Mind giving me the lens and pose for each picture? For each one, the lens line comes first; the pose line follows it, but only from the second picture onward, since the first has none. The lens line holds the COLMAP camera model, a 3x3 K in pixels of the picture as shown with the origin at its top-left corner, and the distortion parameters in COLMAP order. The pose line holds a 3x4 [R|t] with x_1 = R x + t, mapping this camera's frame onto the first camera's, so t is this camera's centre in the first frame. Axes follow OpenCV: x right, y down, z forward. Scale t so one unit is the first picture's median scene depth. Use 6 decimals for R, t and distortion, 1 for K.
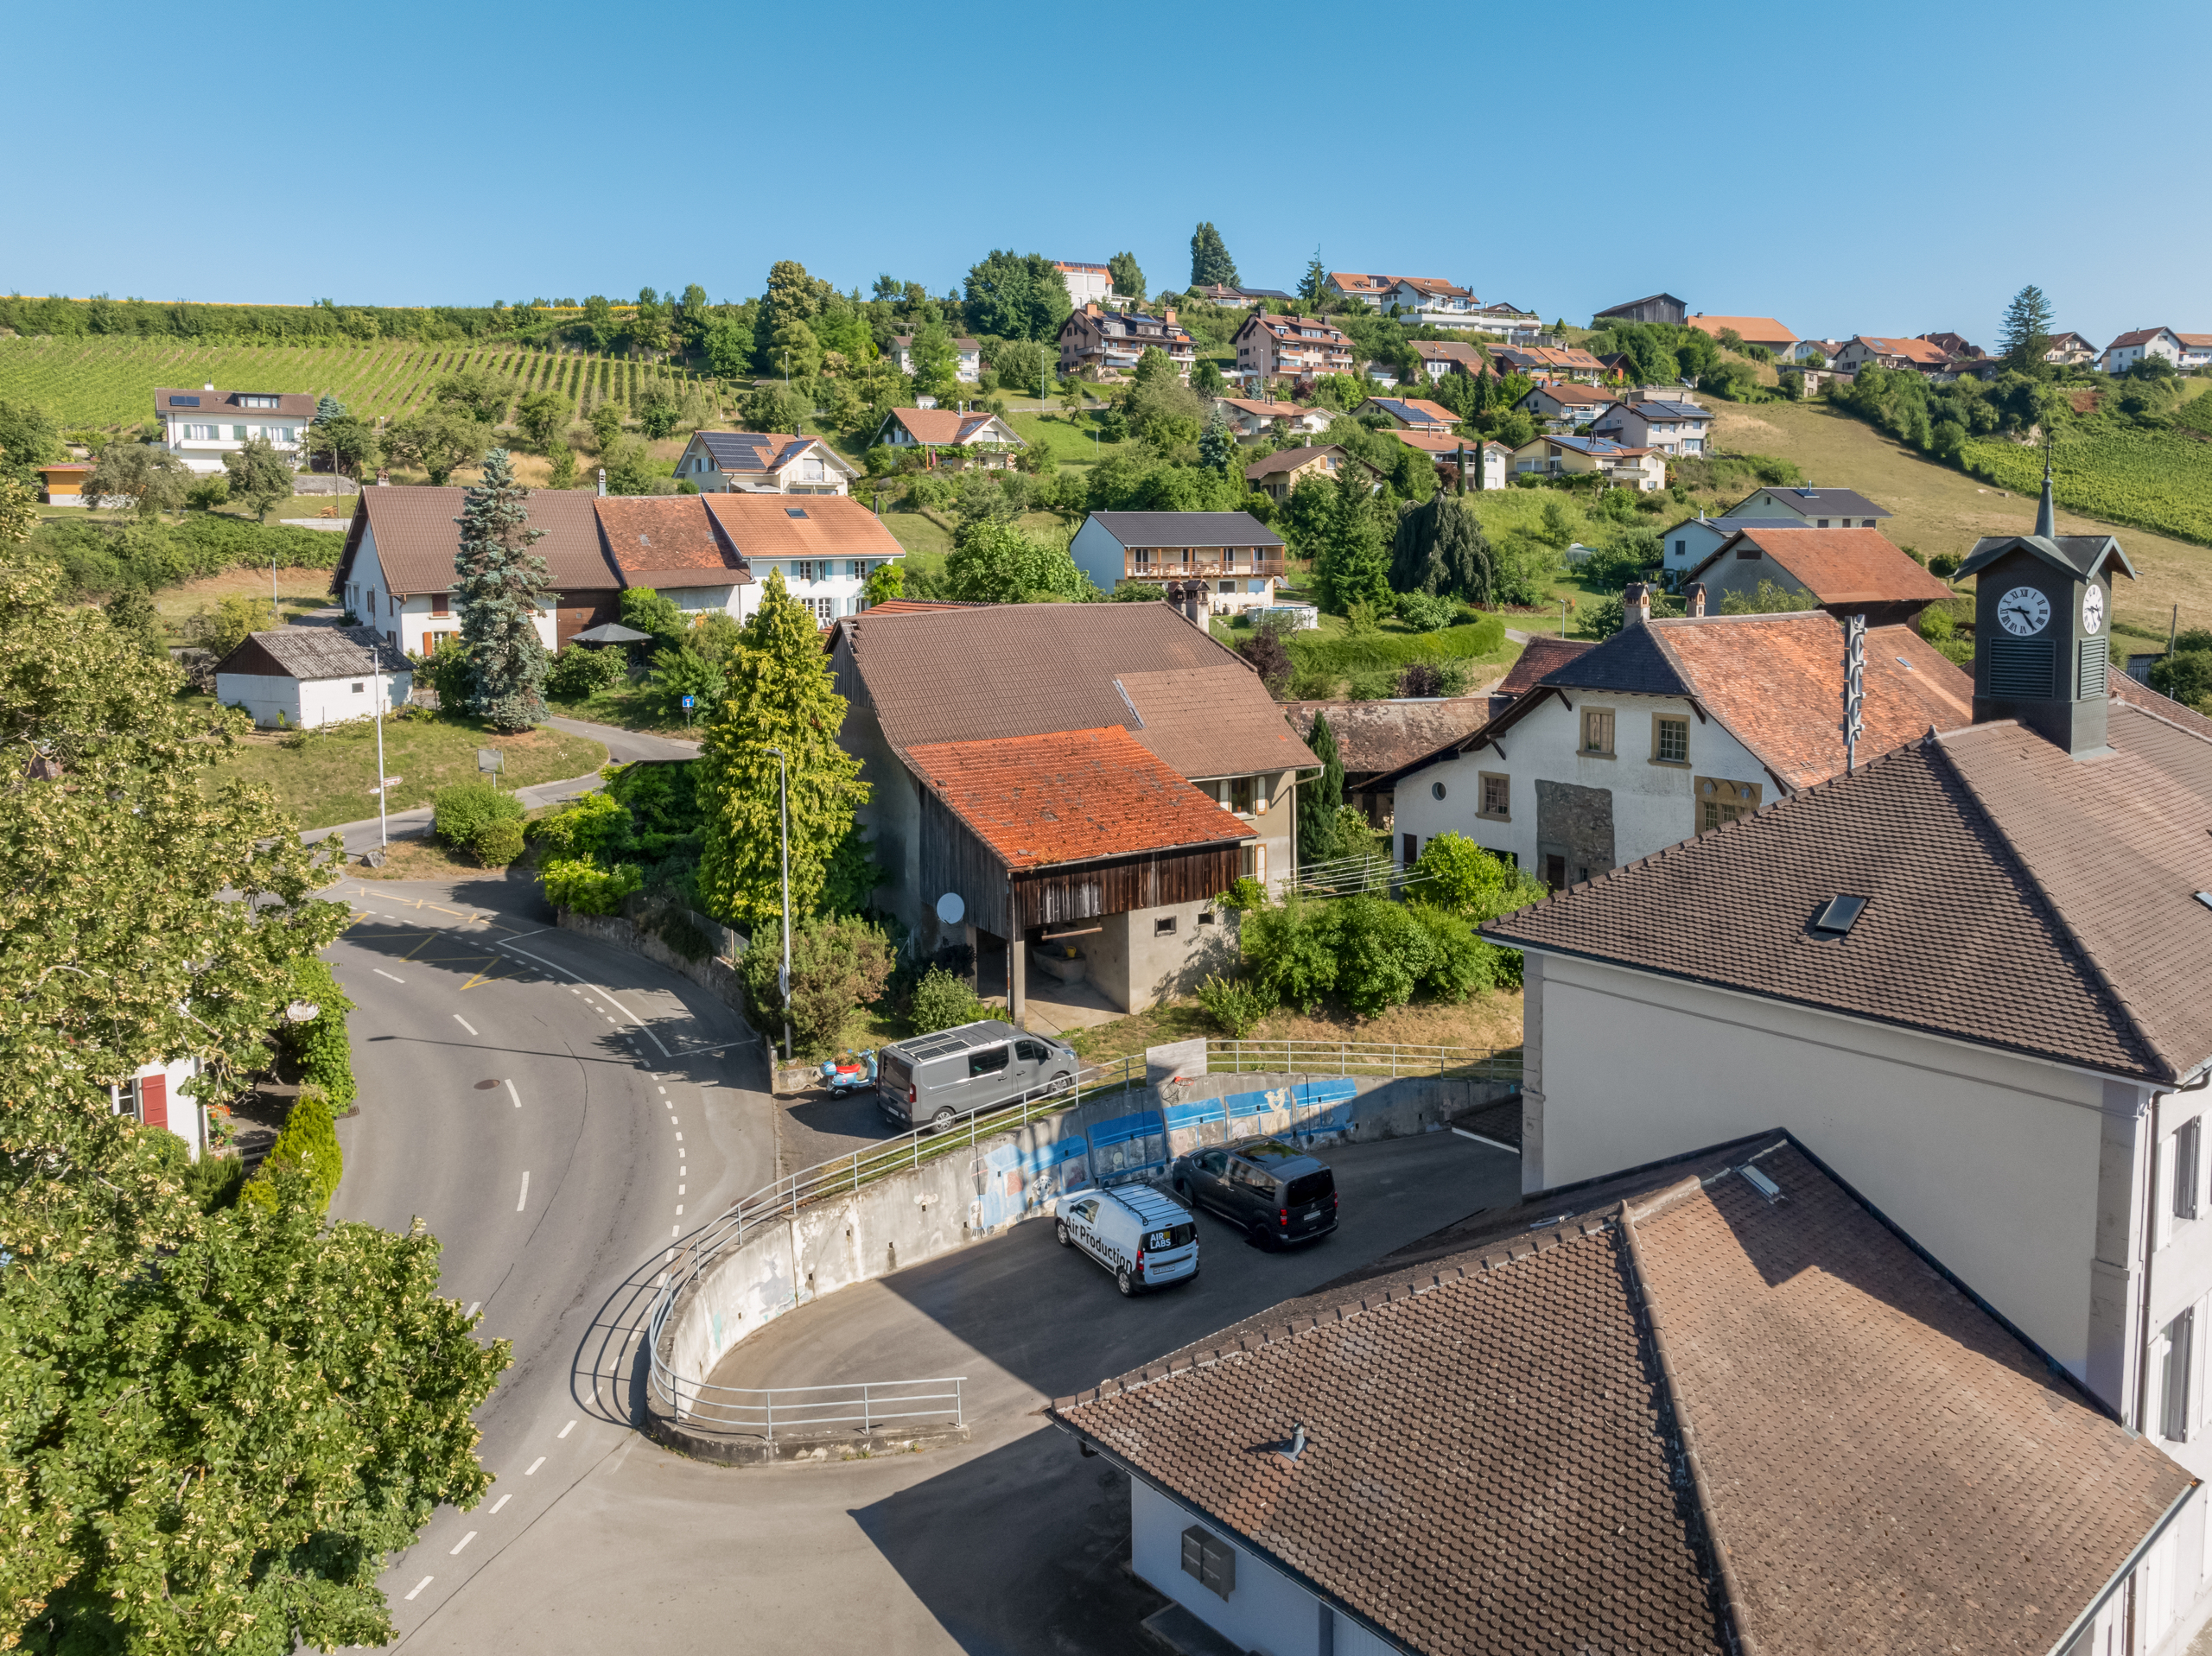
lens RADIAL K [[1582.1, 0, 1106.0], [0, 1582.1, 828.0], [0, 0, 1]] dist [-0.002761, -0.003300]
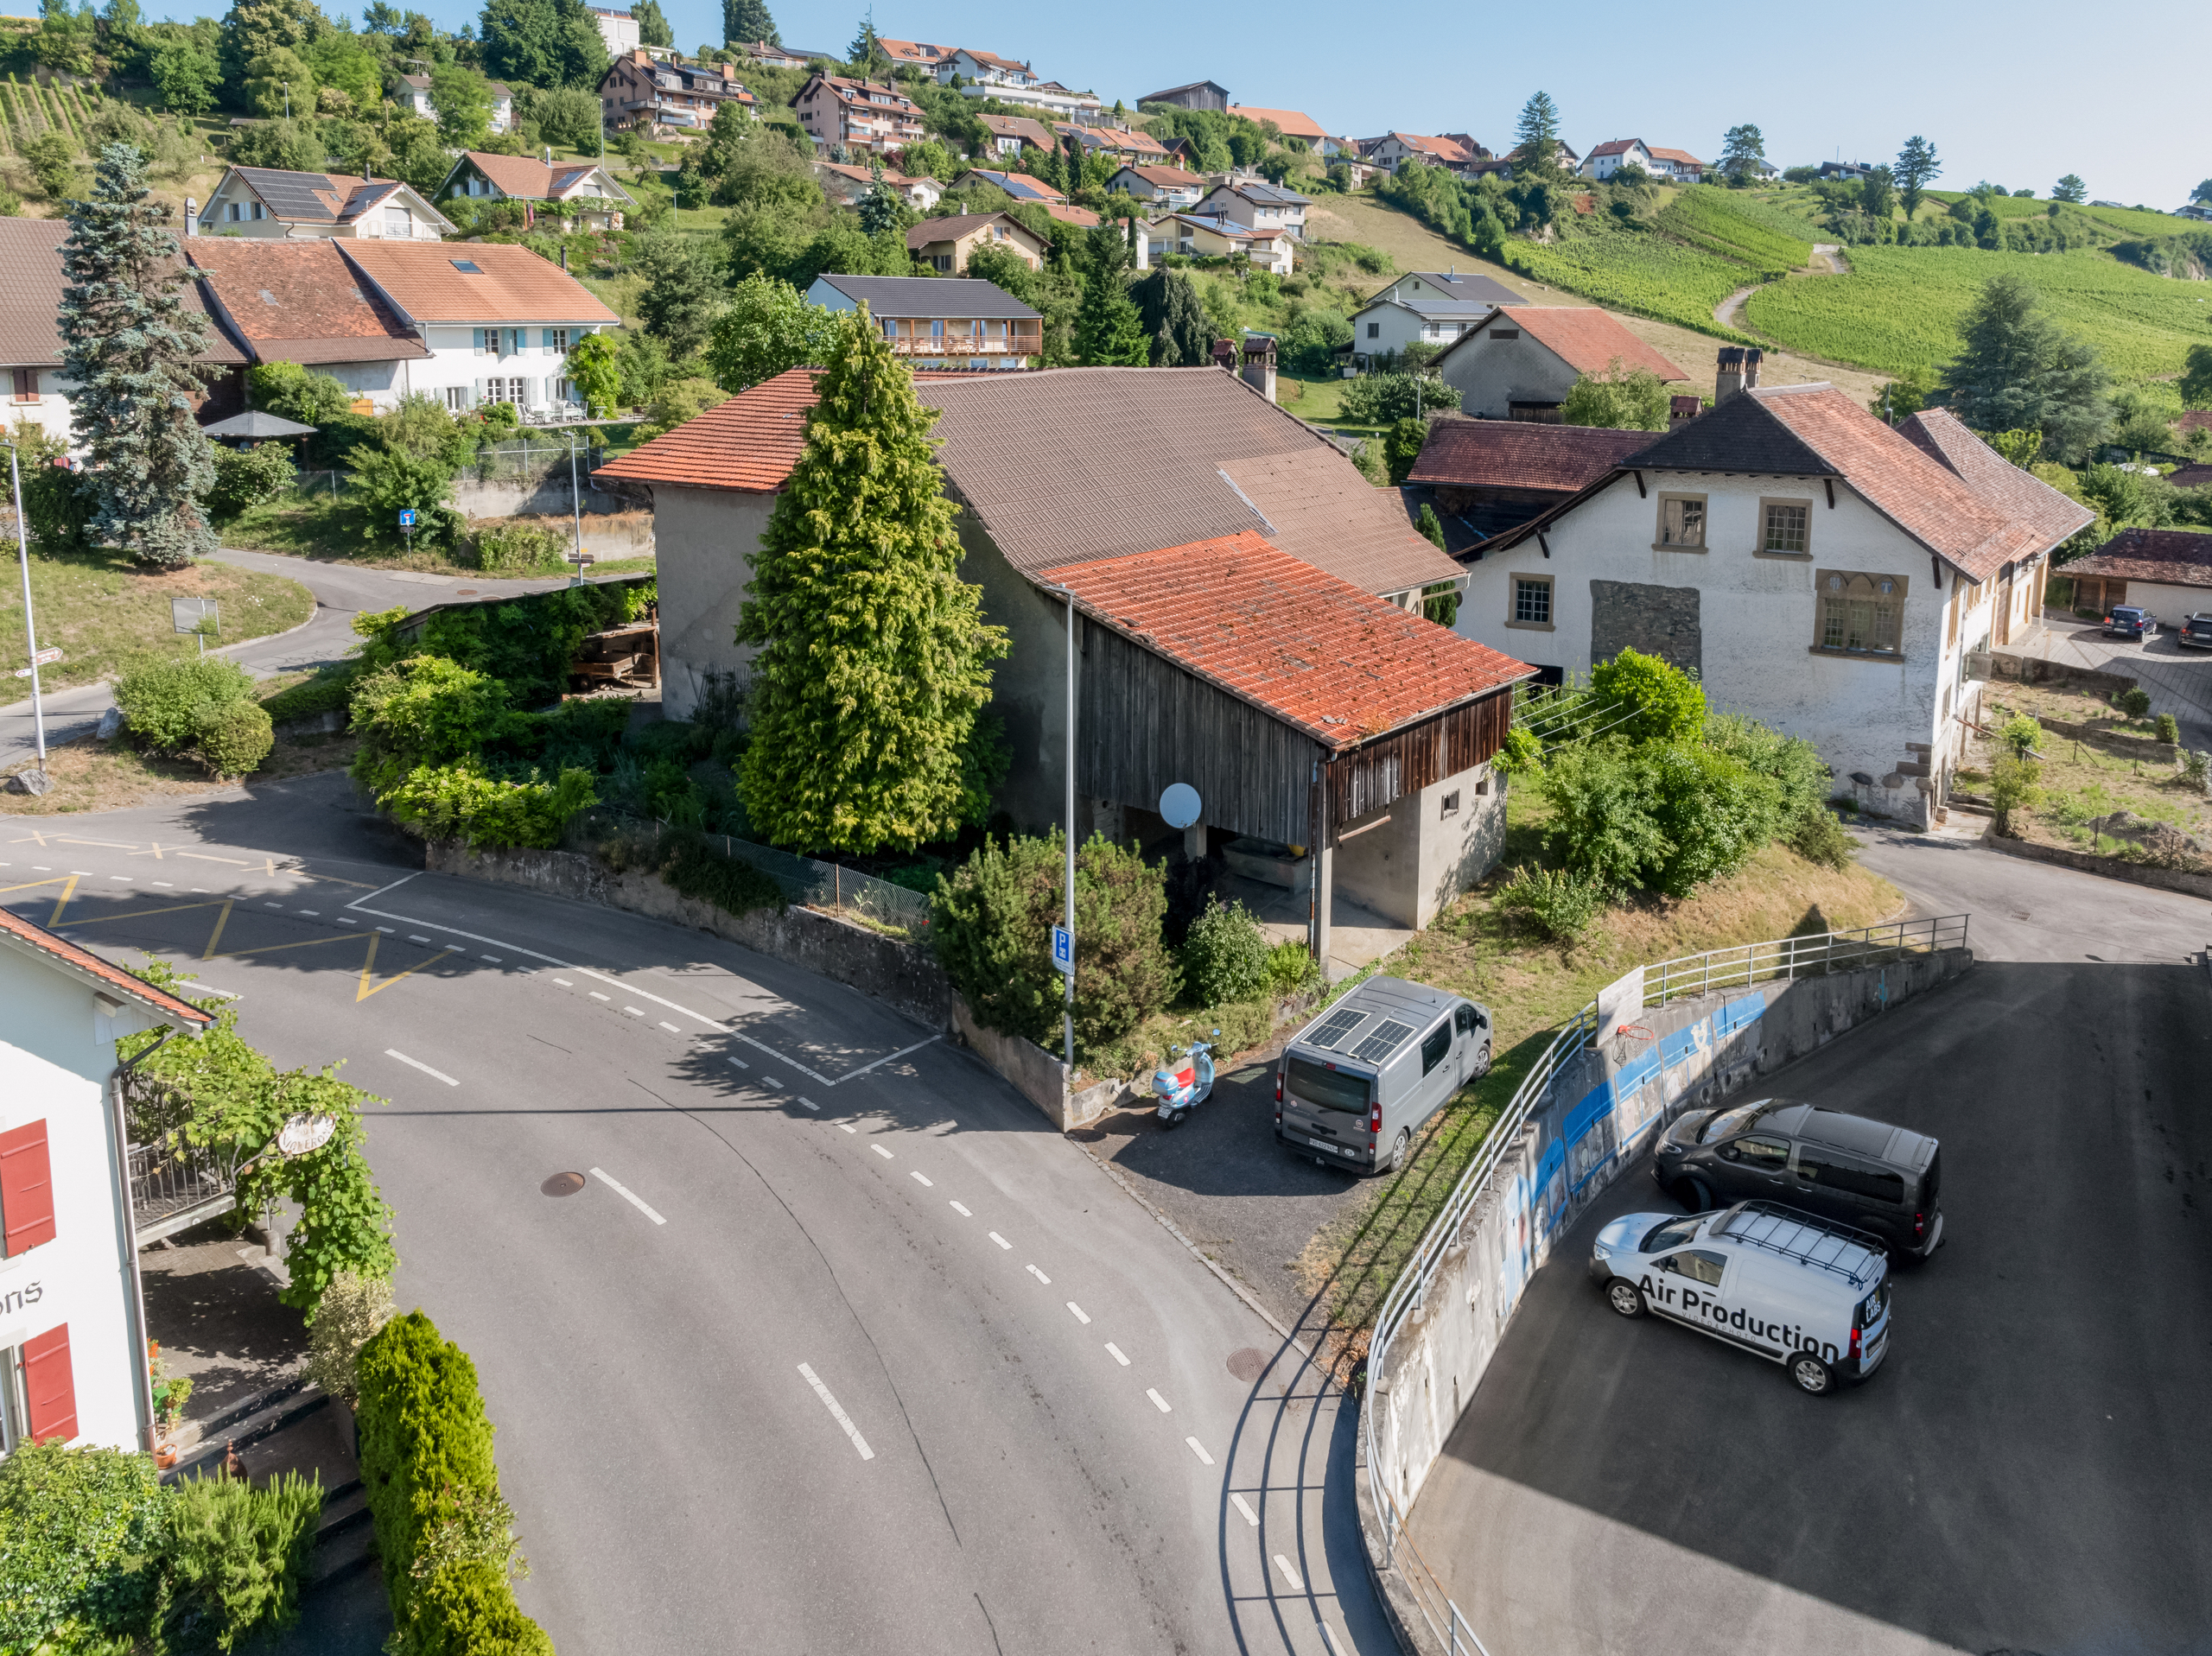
lens RADIAL K [[1607.0, 0, 1101.8], [0, 1607.0, 691.3], [0, 0, 1]] dist [-0.015660, 0.006876]
pose [[0.946638, -0.062247, 0.316231, -0.090482], [0.050137, 0.997669, 0.046294, -0.008448], [-0.318375, -0.027969, 0.947552, 0.092069]]
